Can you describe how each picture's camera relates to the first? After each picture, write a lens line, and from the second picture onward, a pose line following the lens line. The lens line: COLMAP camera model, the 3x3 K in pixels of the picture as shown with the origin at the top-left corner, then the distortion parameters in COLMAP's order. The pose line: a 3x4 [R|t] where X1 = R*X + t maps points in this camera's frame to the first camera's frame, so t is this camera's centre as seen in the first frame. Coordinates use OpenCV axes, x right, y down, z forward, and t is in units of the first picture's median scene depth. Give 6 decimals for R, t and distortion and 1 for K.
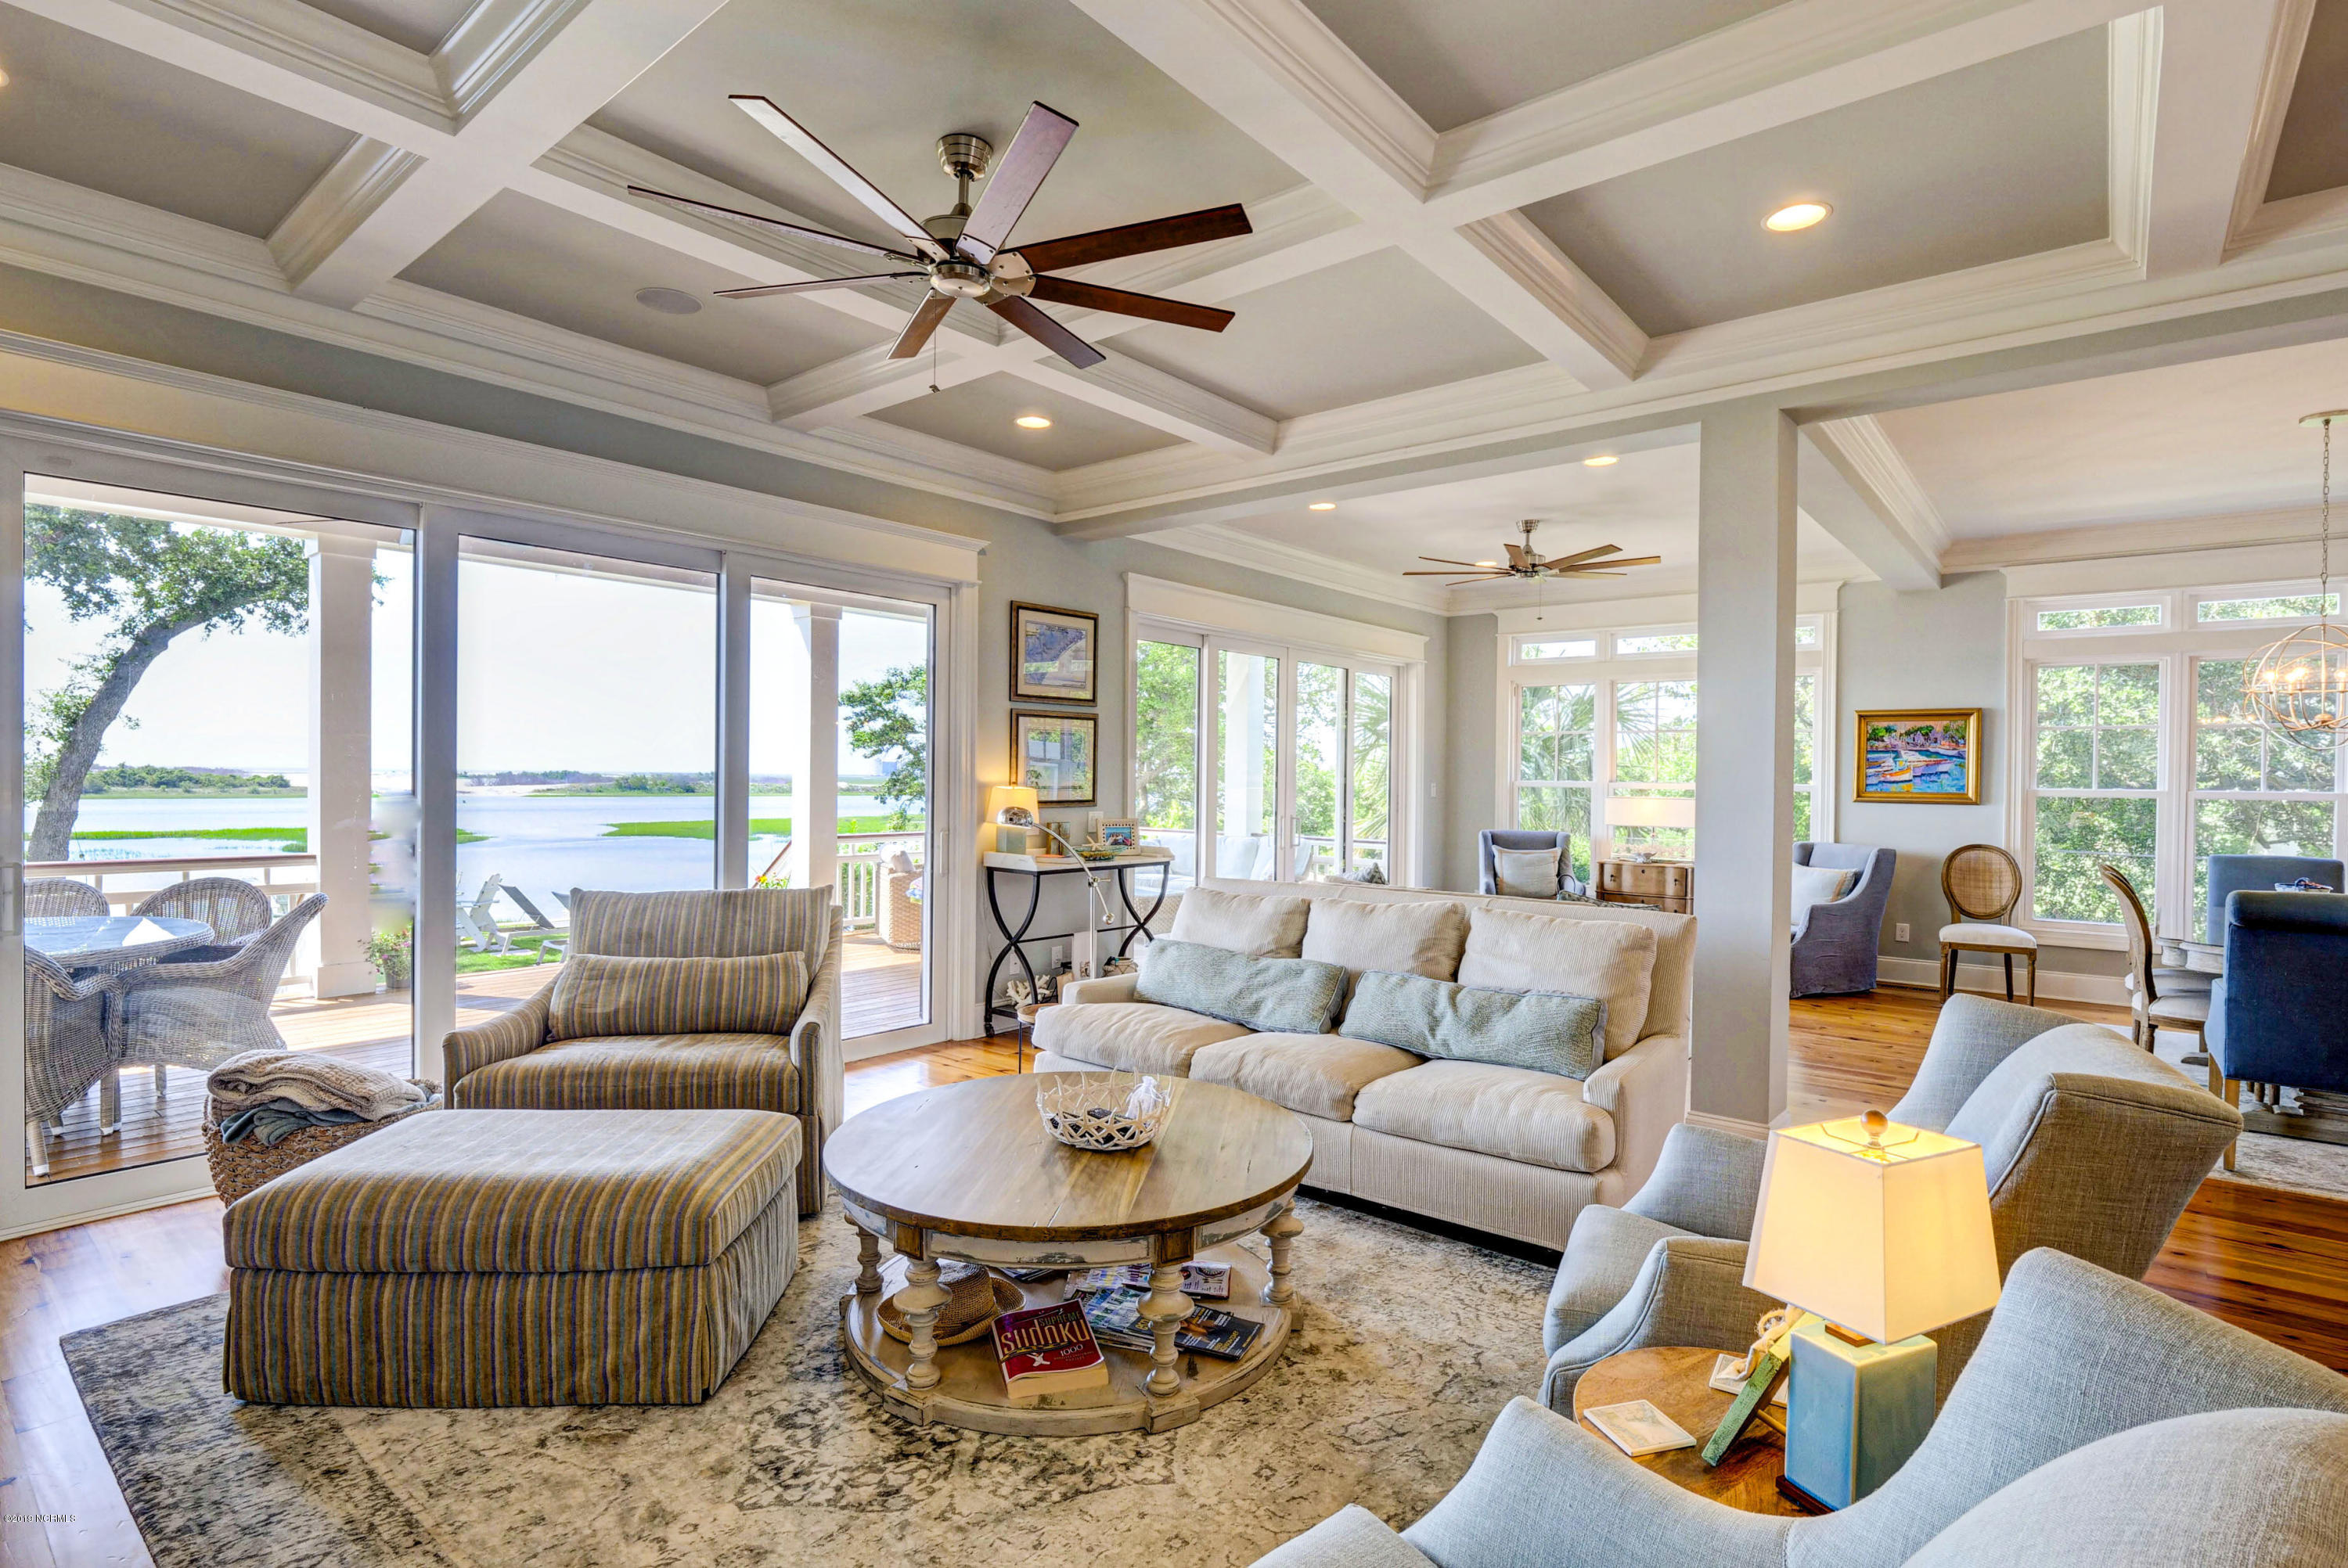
lens RADIAL K [[1141.9, 0, 1181.9], [0, 1141.9, 786.9], [0, 0, 1]] dist [-0.011112, -0.001939]
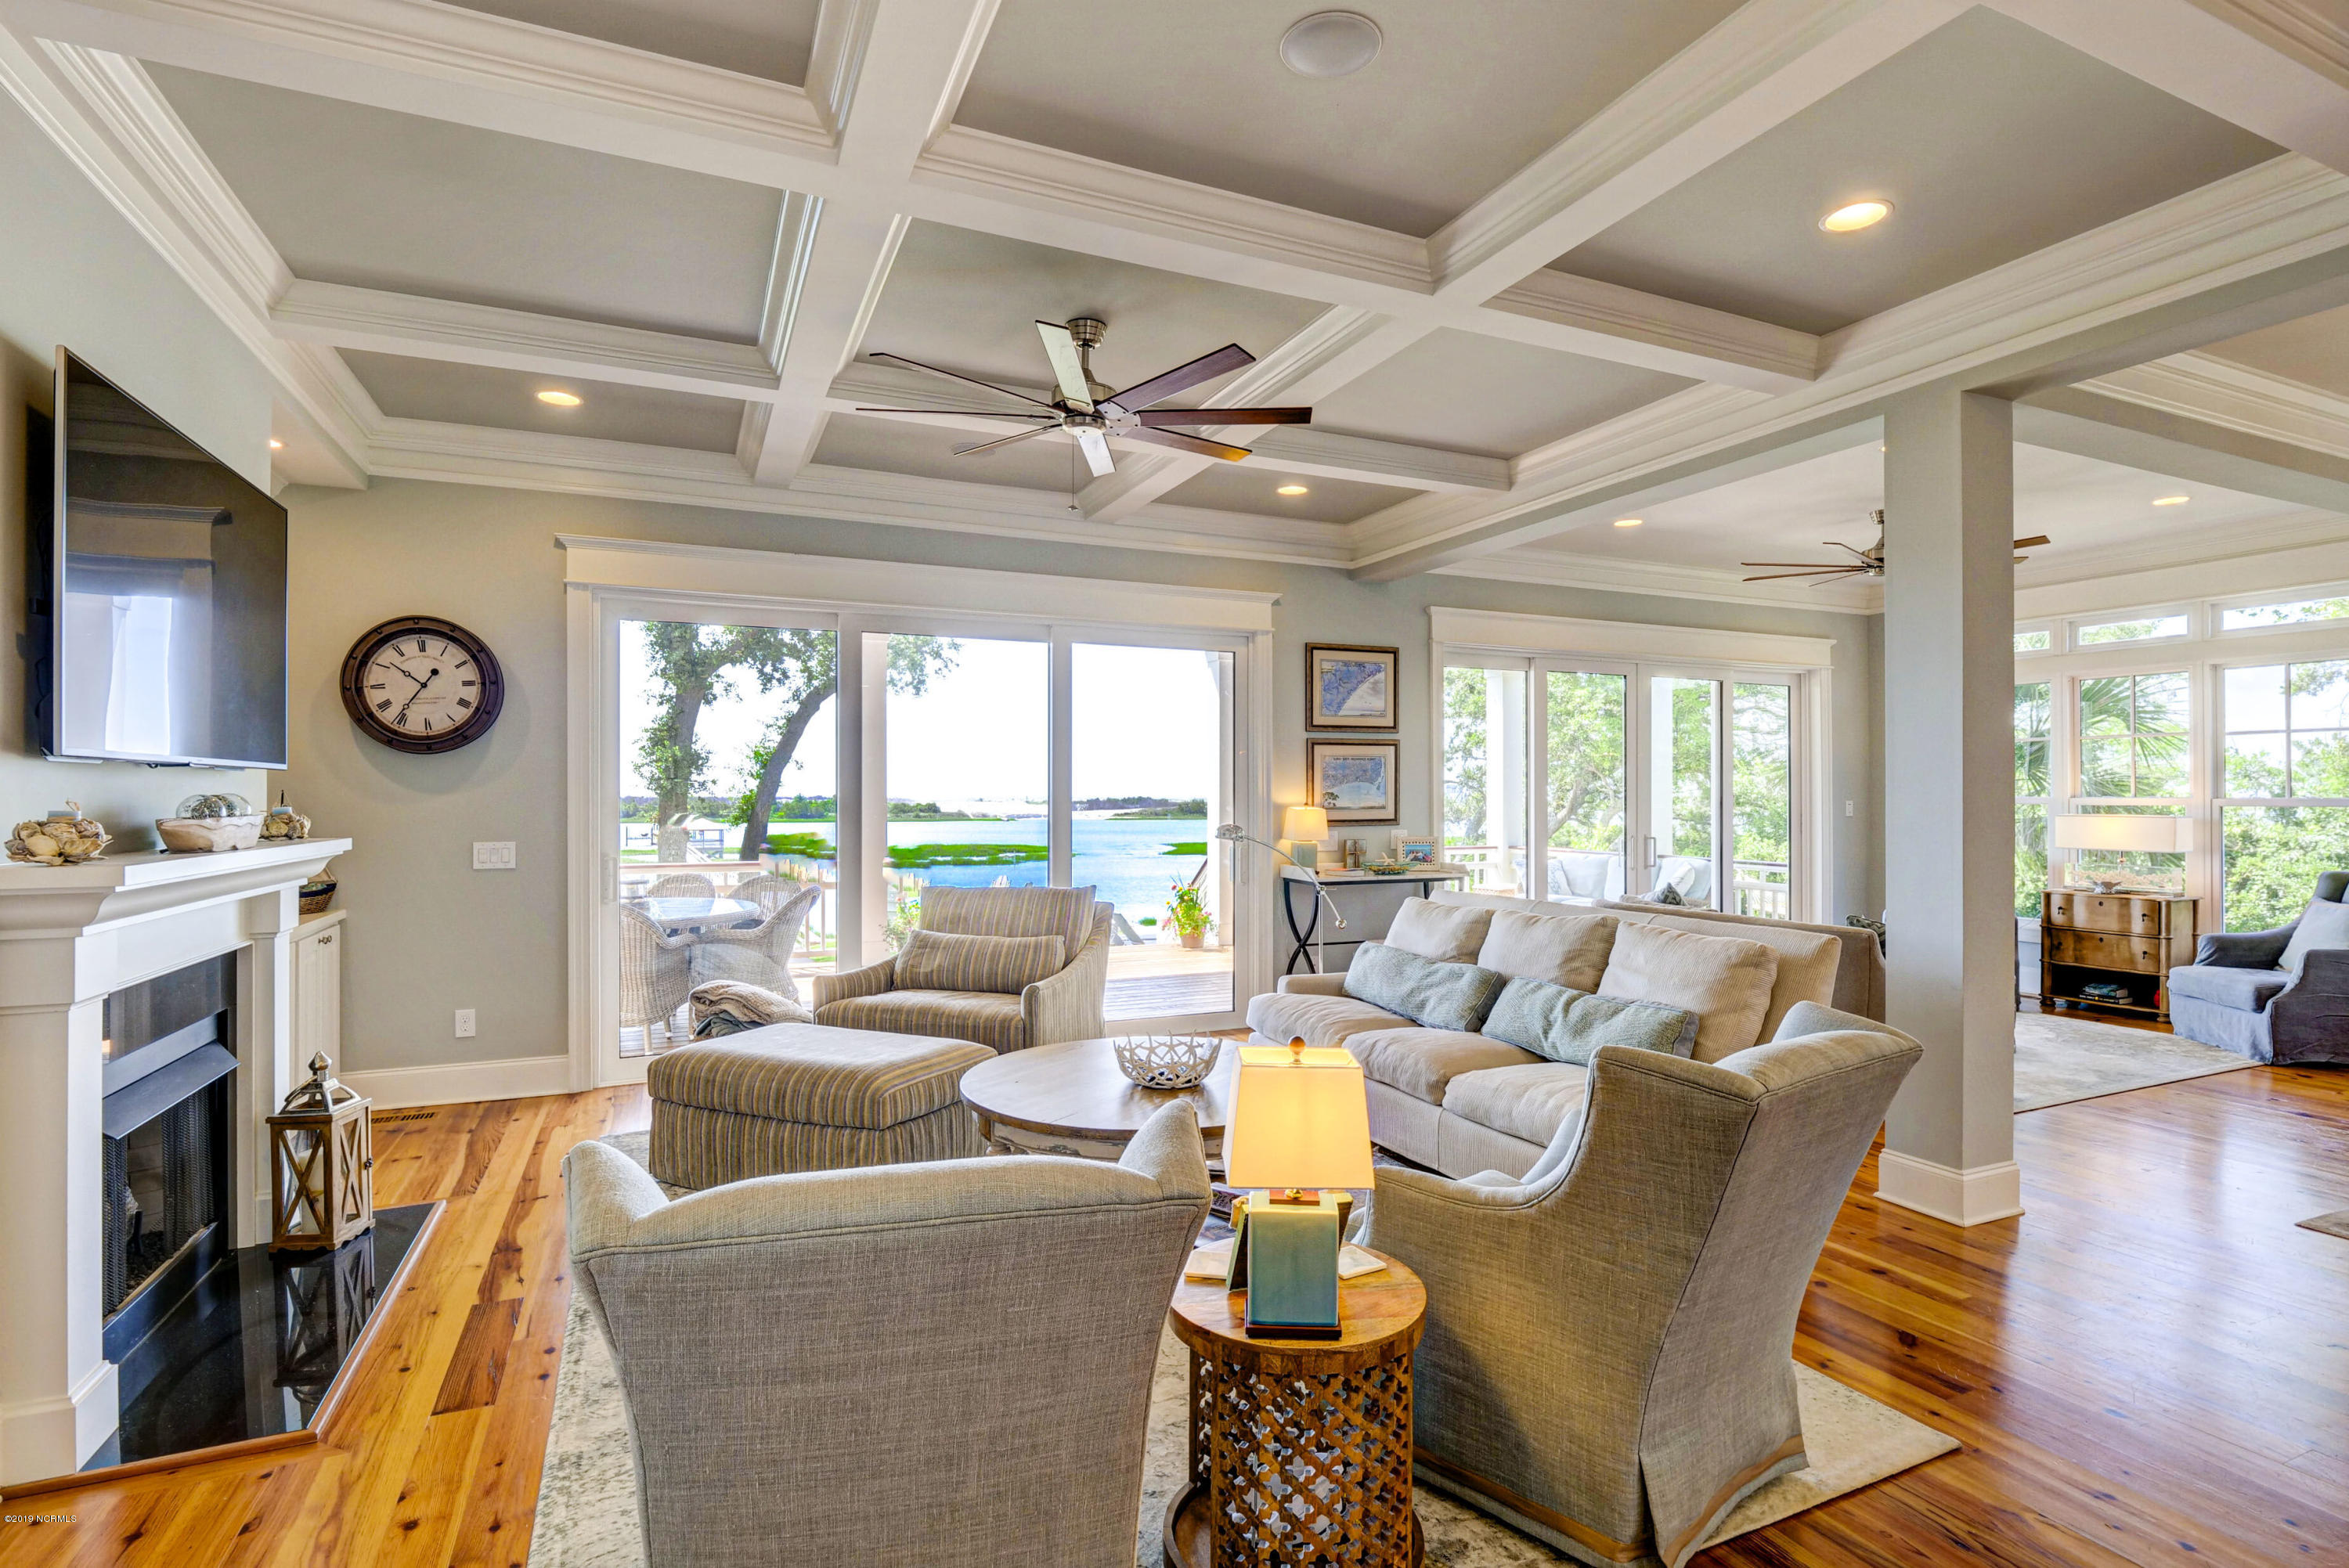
lens RADIAL K [[1142.4, 0, 1182.4], [0, 1142.4, 786.9], [0, 0, 1]] dist [-0.011112, -0.001939]
pose [[0.895743, -0.014703, -0.444330, 0.252695], [0.006010, 0.999762, -0.020965, 0.002645], [0.444533, 0.016109, 0.895618, -0.068744]]
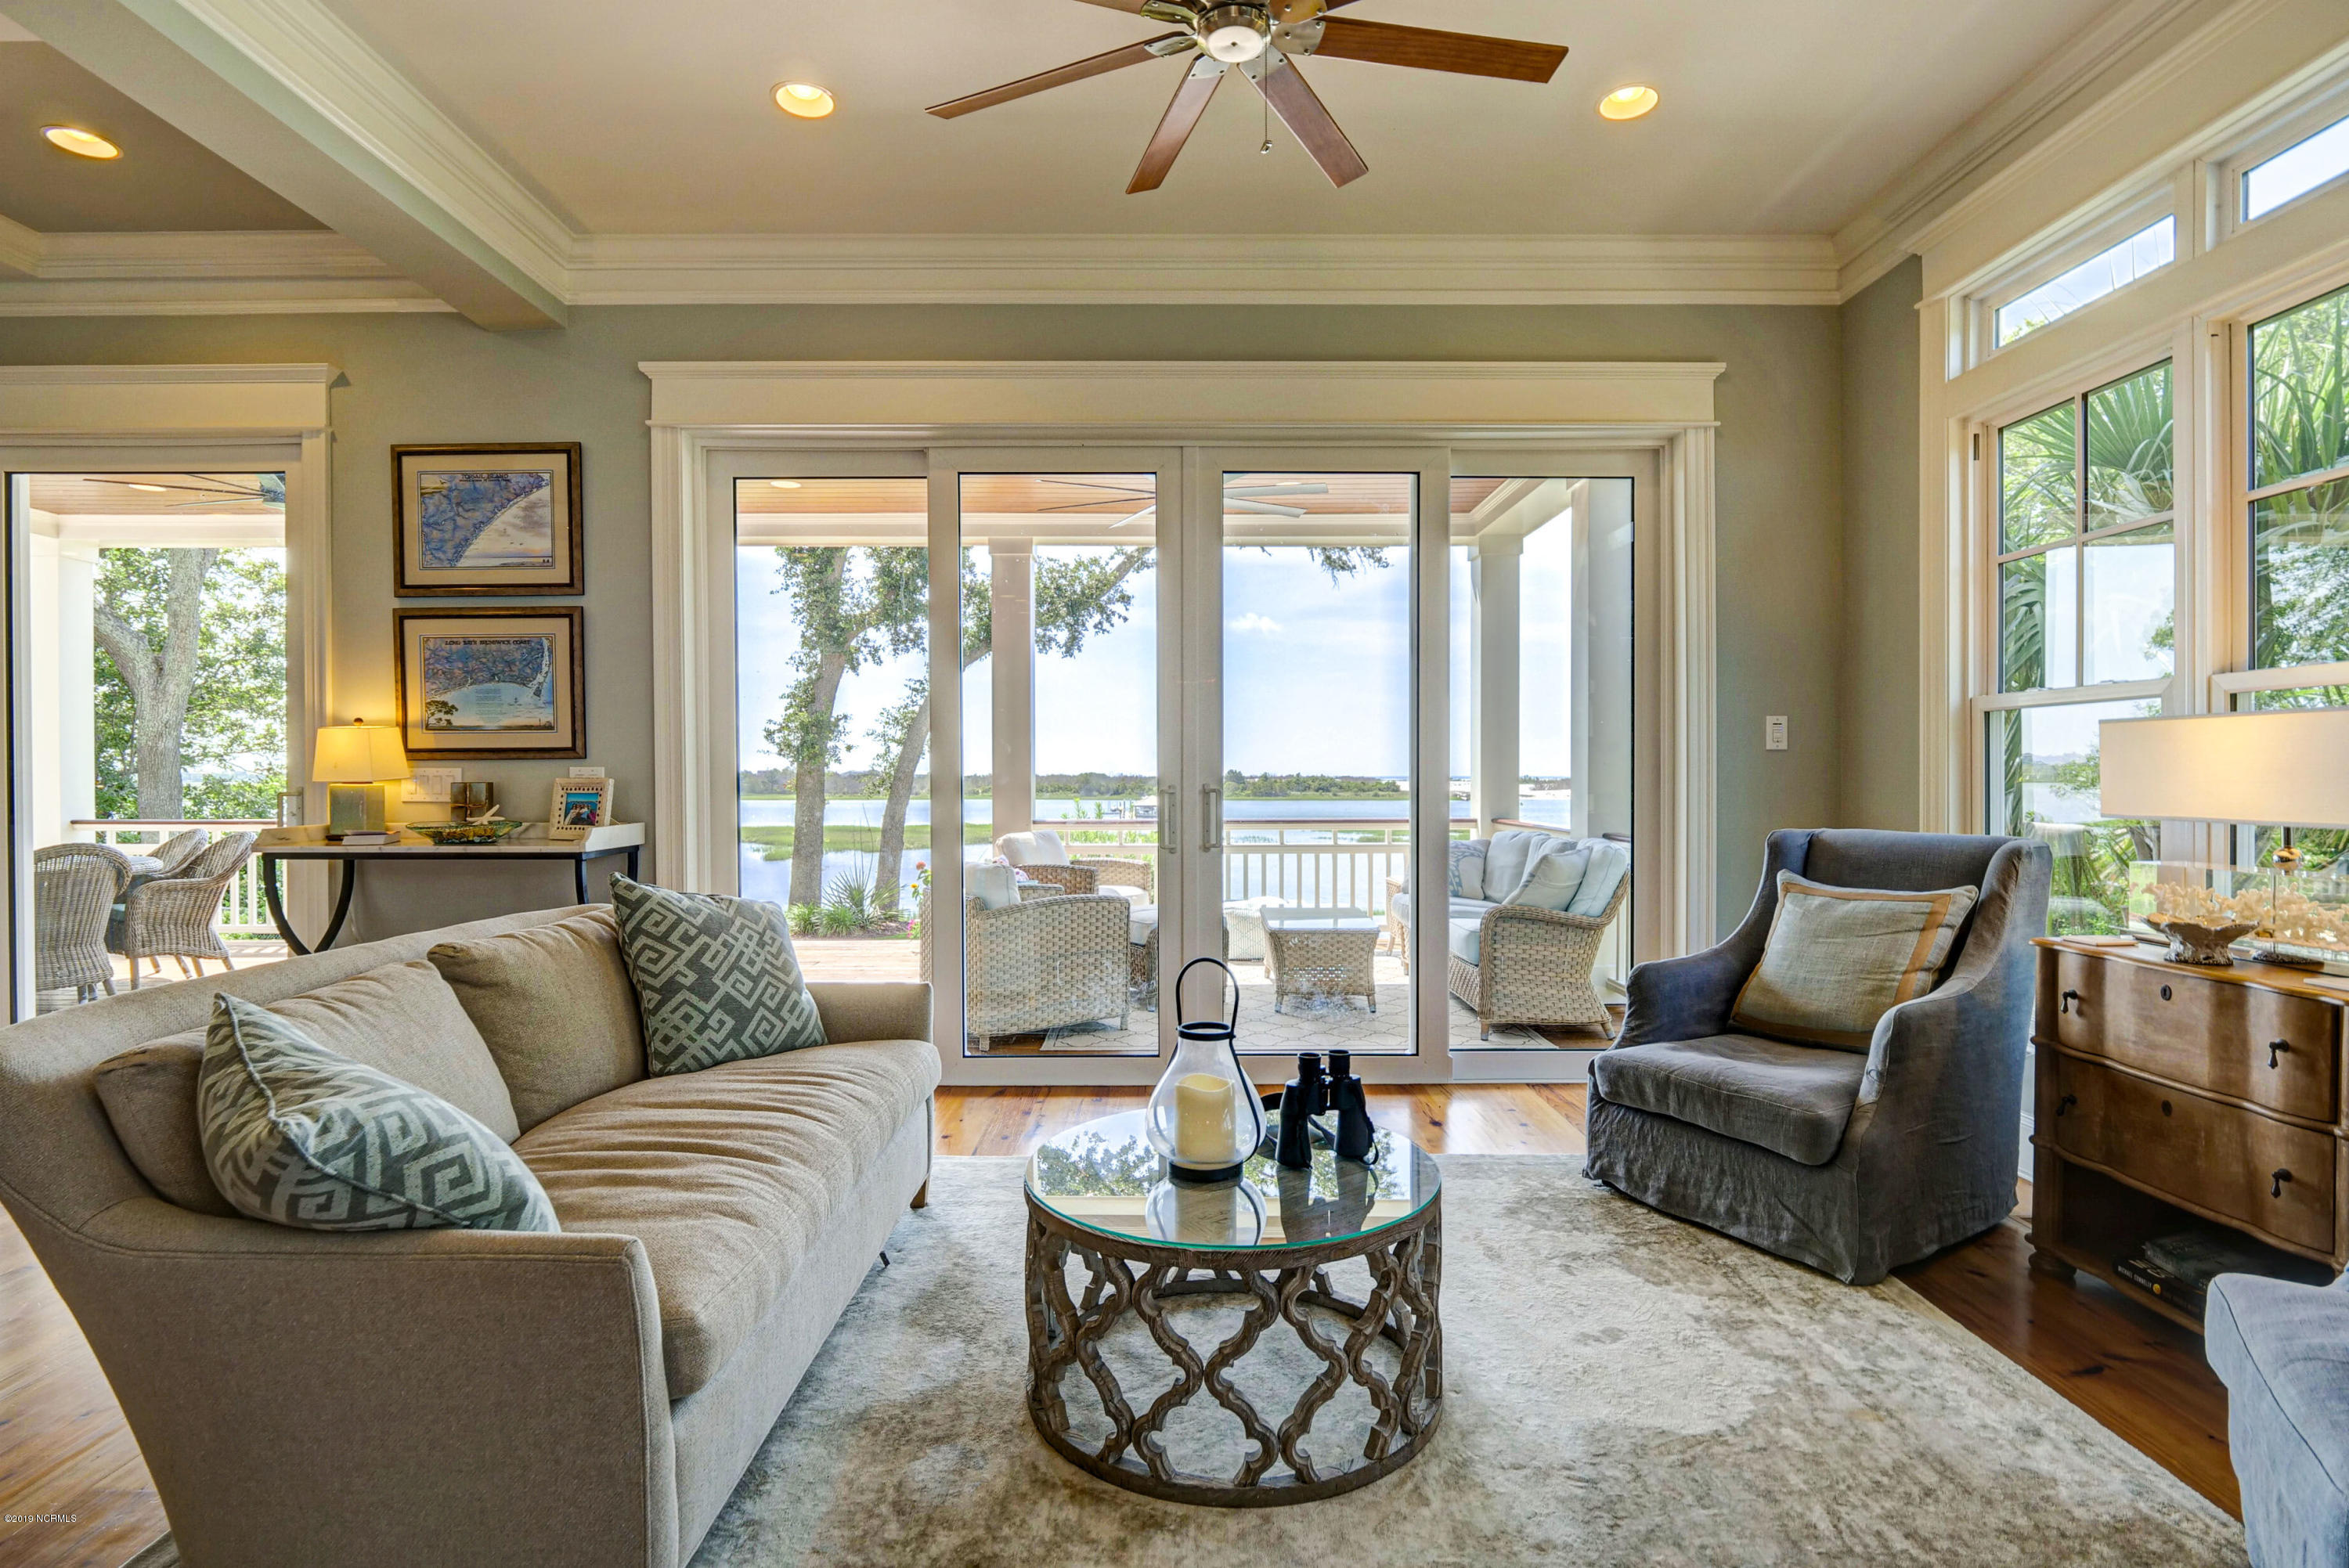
lens RADIAL K [[1142.4, 0, 1182.4], [0, 1142.4, 786.9], [0, 0, 1]] dist [-0.011112, -0.001939]
pose [[0.641600, -0.004994, -0.767023, 0.675564], [0.002192, 0.999987, -0.004678, 0.040296], [0.767036, 0.001320, 0.641602, 0.972603]]
